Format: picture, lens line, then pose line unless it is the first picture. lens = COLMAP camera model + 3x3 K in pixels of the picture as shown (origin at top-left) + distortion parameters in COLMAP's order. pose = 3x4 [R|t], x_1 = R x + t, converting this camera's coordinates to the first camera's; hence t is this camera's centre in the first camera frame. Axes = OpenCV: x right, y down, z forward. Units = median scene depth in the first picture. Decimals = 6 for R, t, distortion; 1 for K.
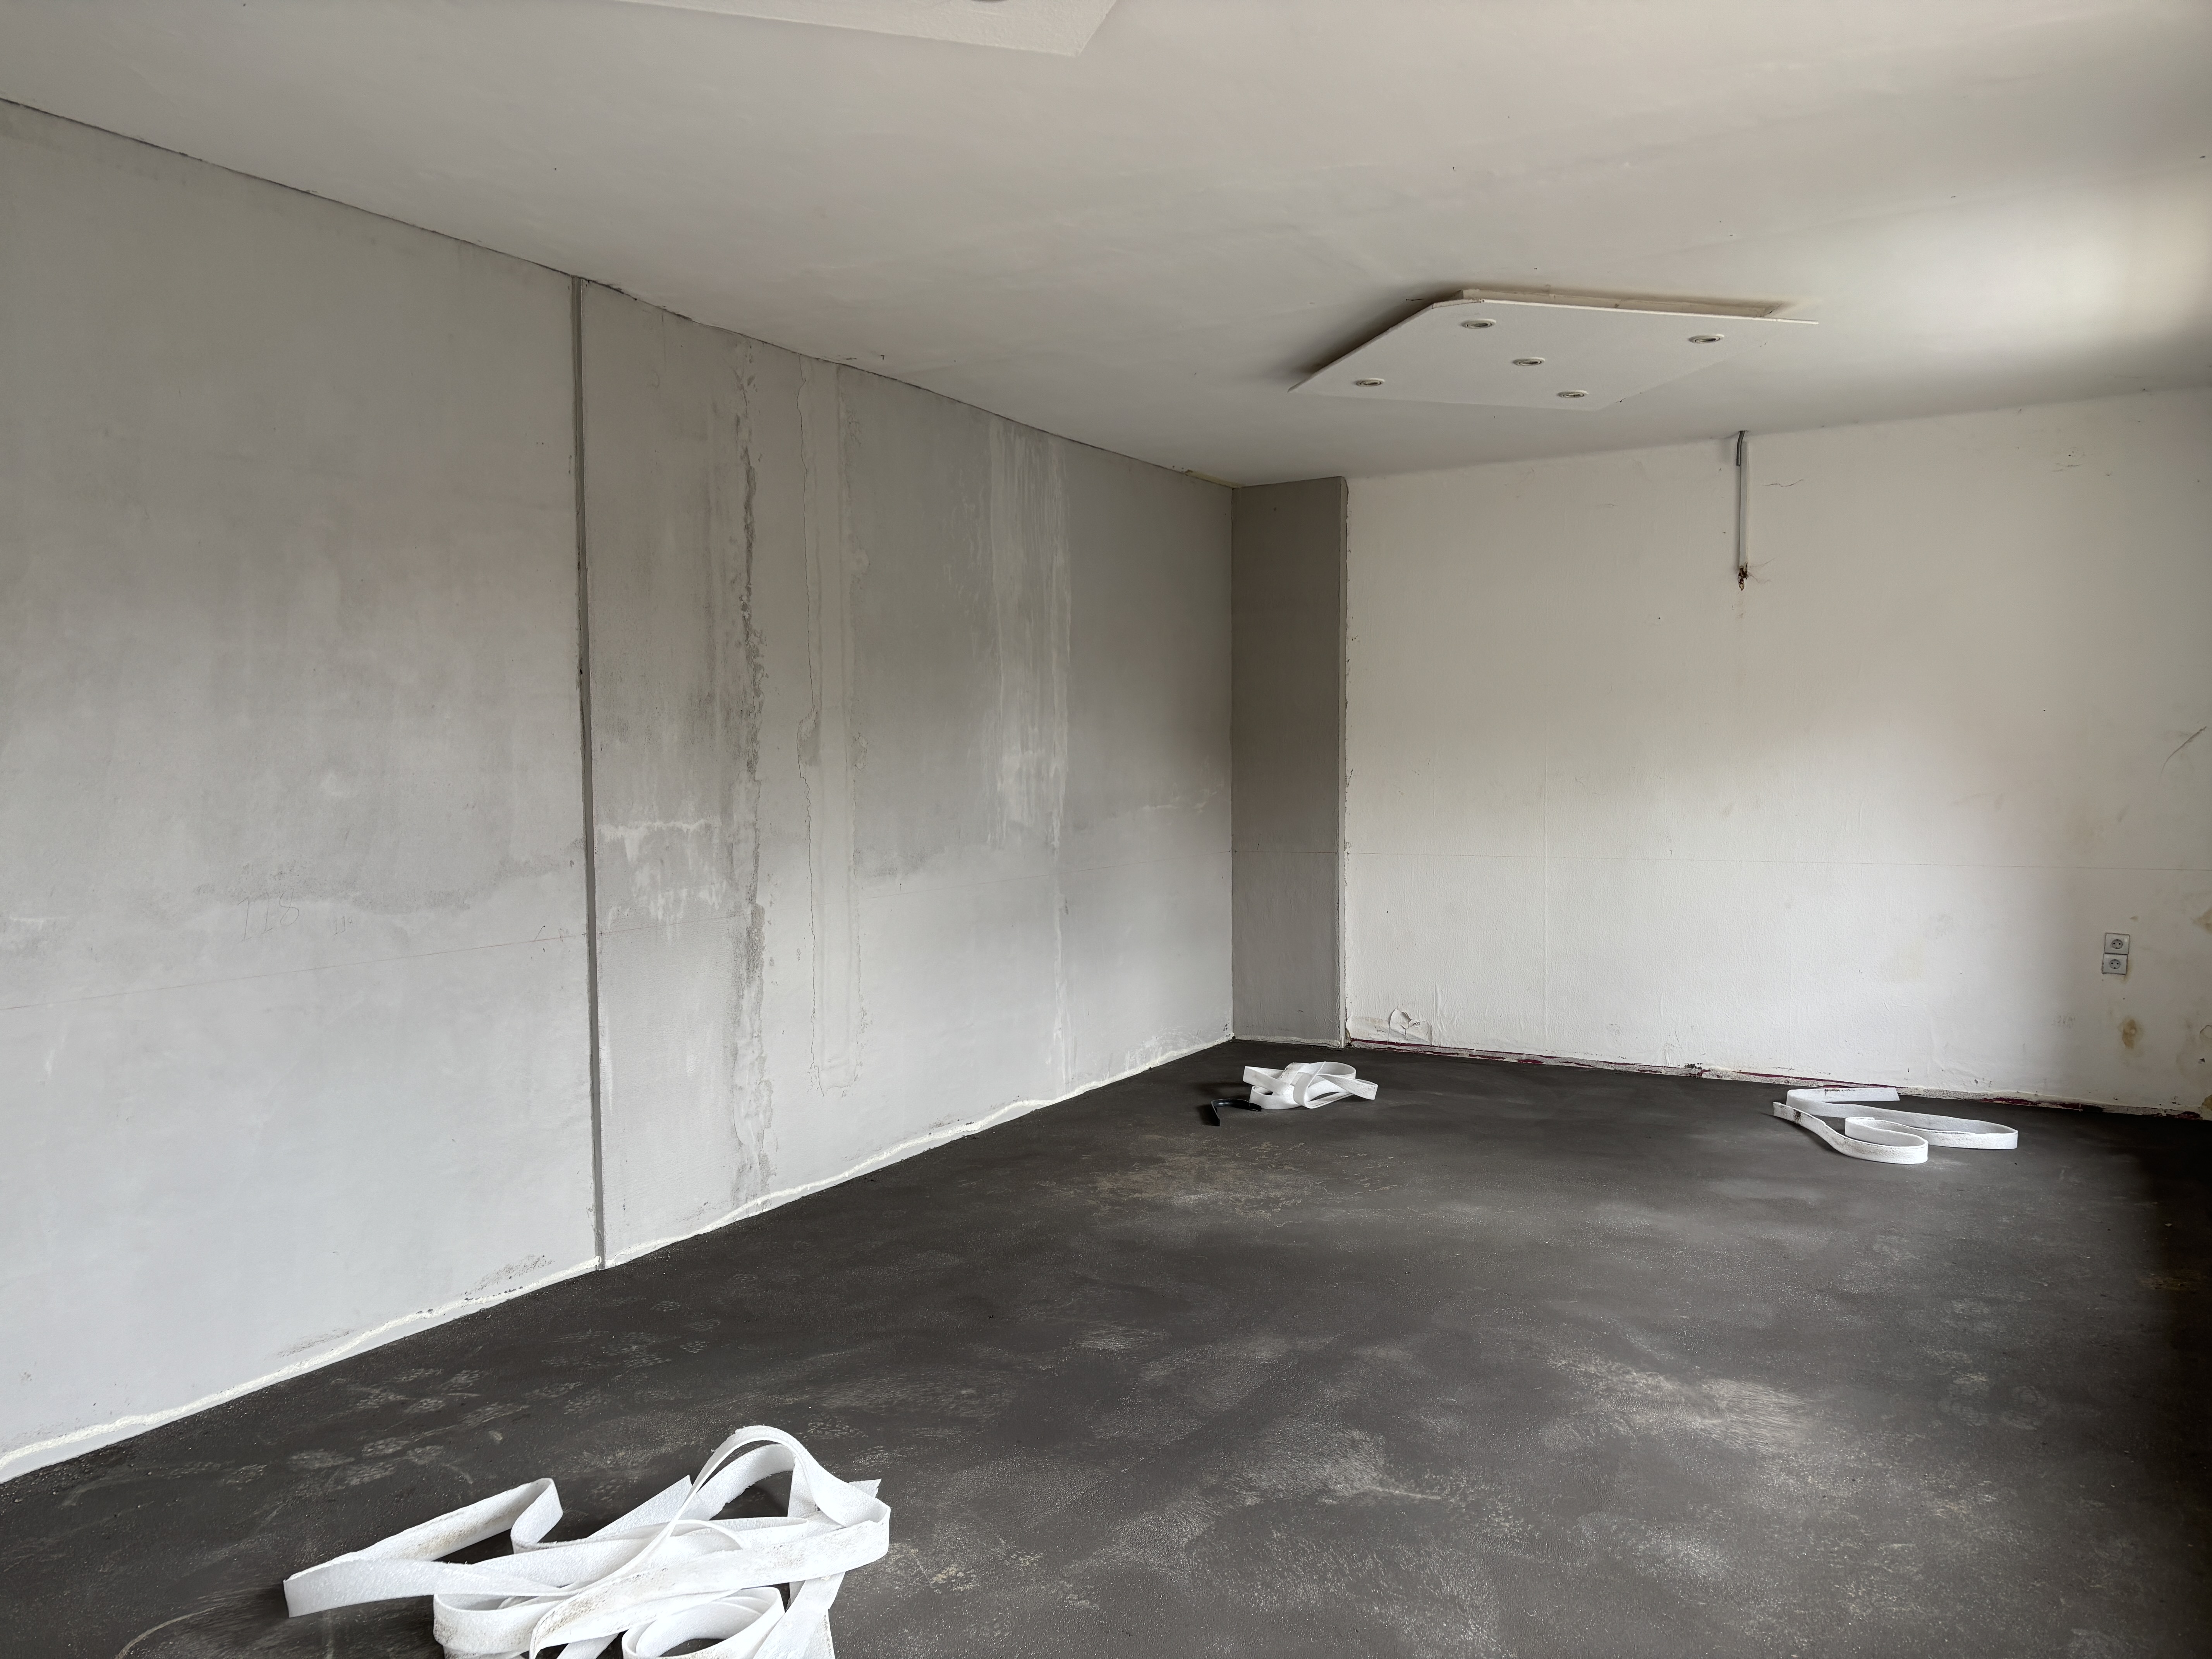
lens RADIAL K [[1634.8, 0, 1106.0], [0, 1634.8, 829.5], [0, 0, 1]] dist [0.099577, -0.165645]
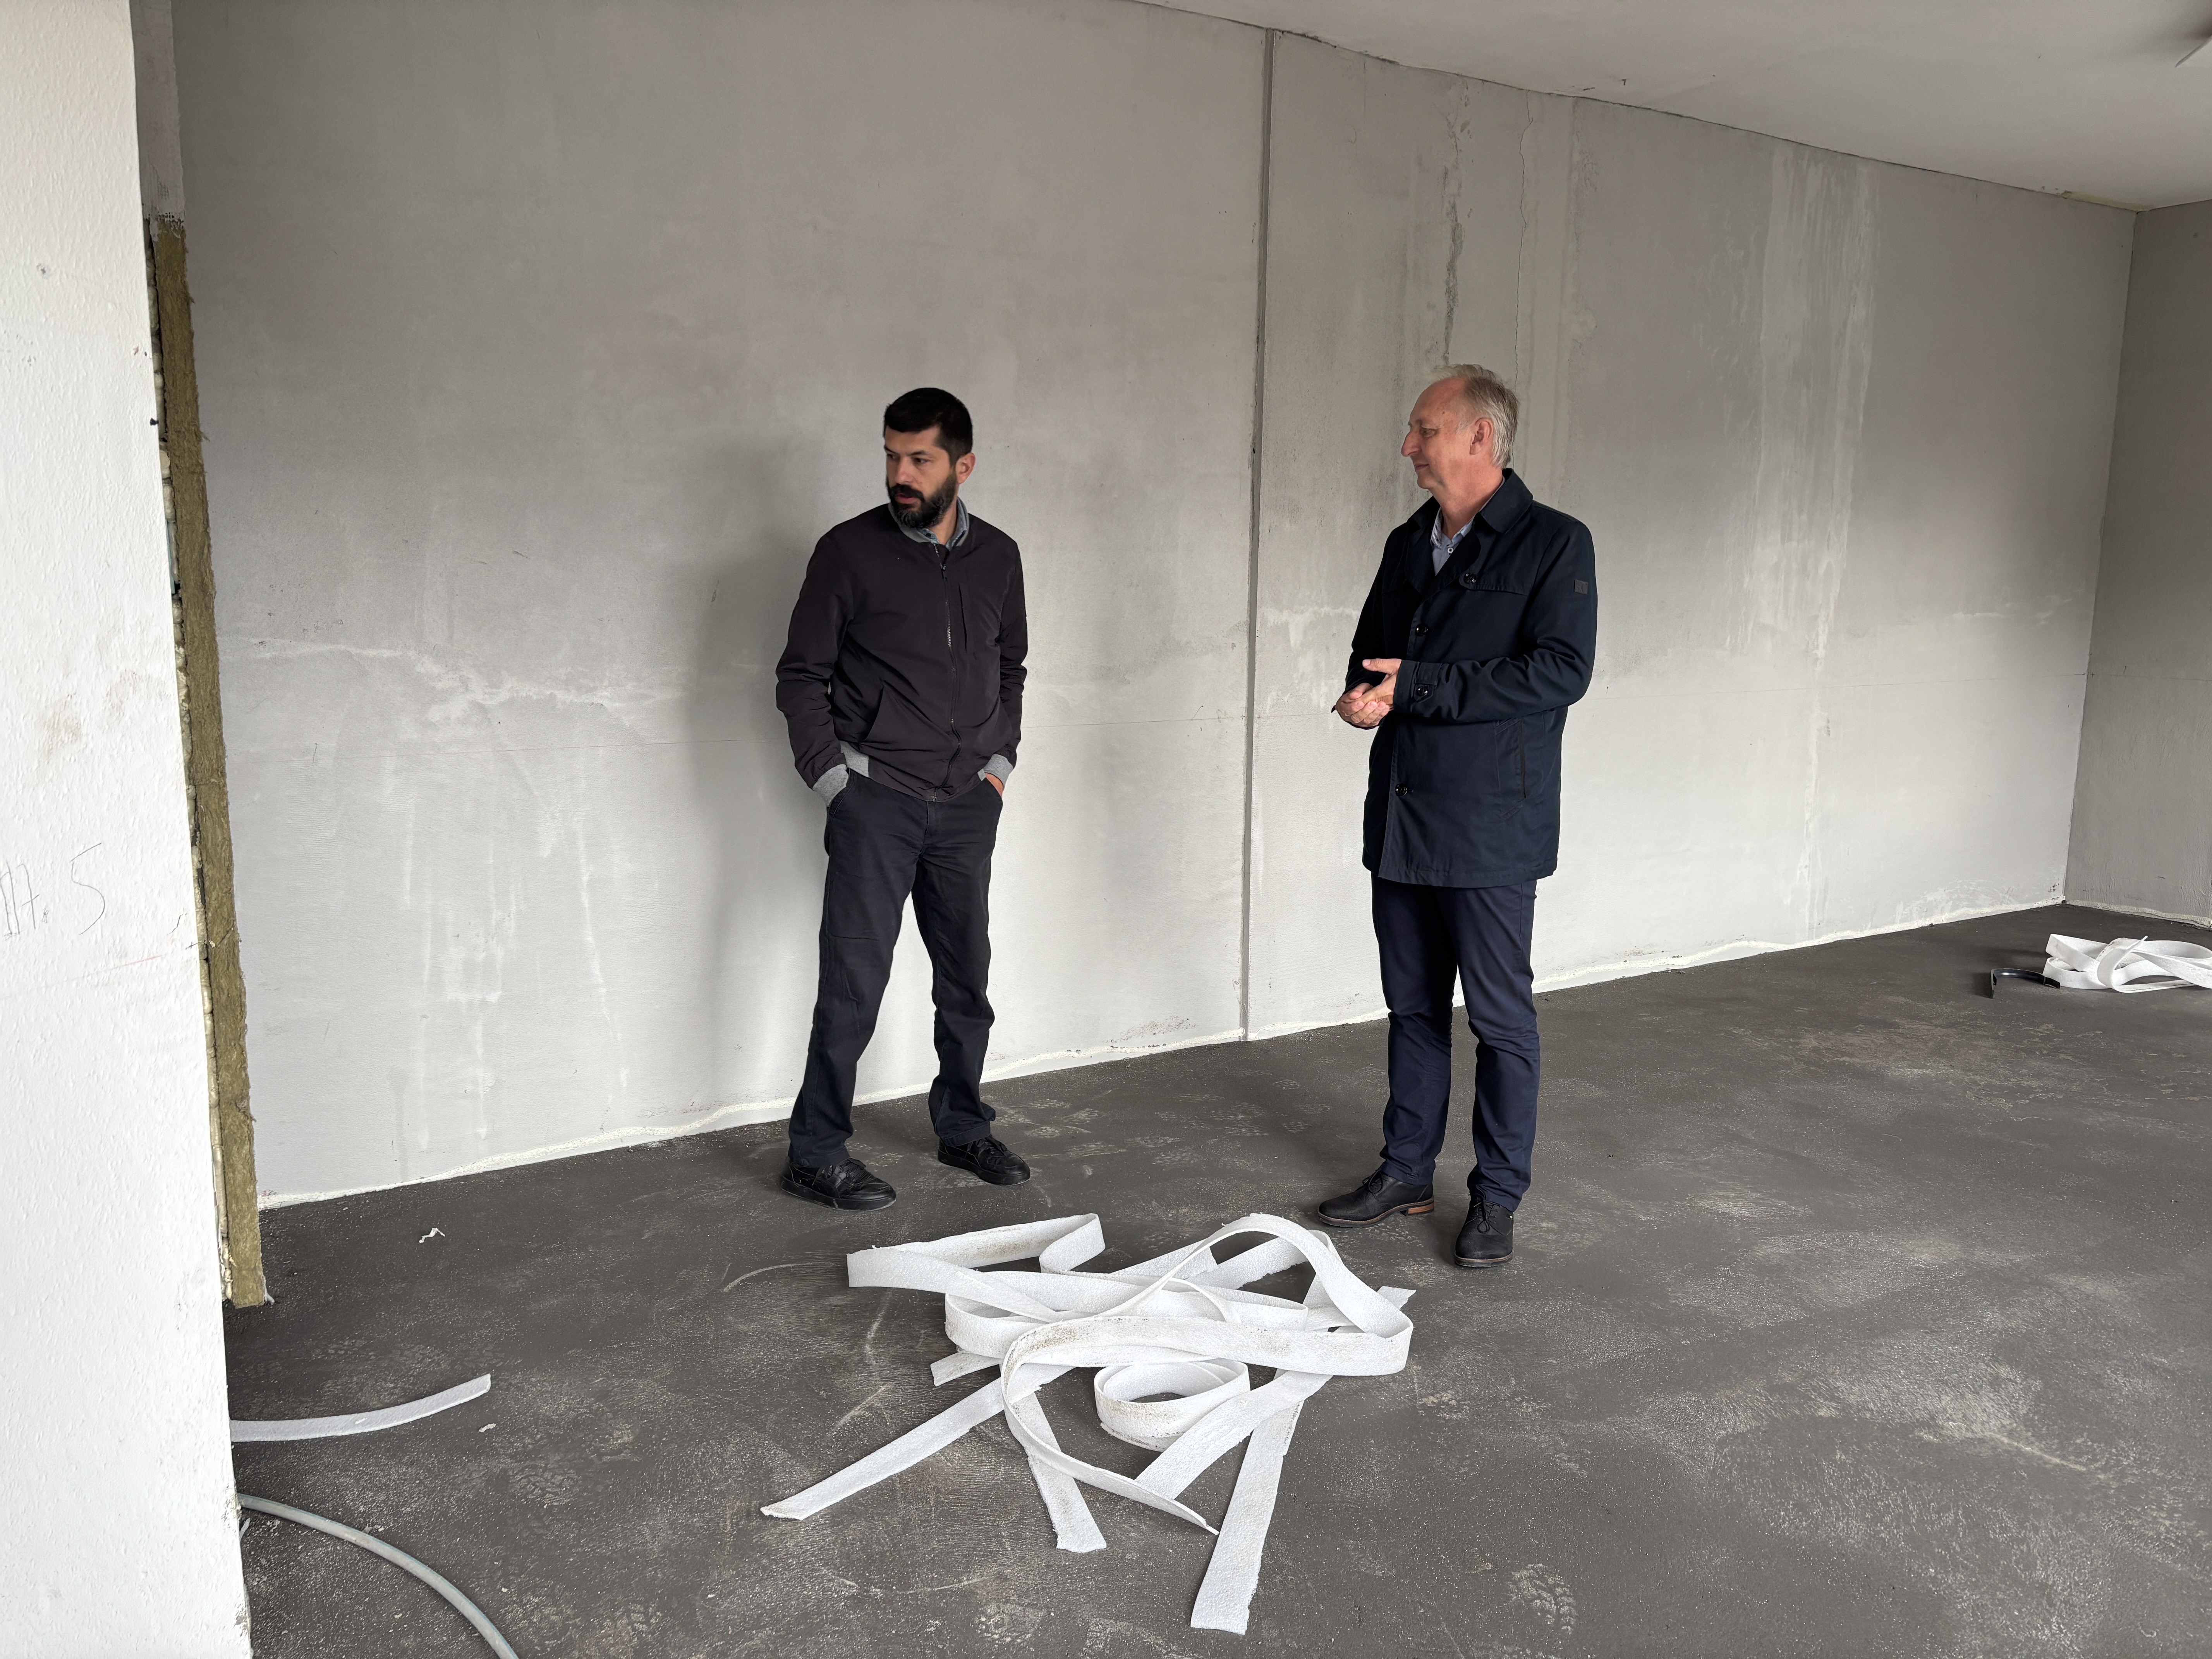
lens RADIAL K [[1647.8, 0, 1106.0], [0, 1647.8, 829.5], [0, 0, 1]] dist [0.060934, -0.064691]
pose [[0.875248, 0.088452, -0.475518, 0.096717], [-0.035580, 0.992247, 0.119079, 0.015026], [0.482364, -0.087305, 0.871609, 0.071361]]
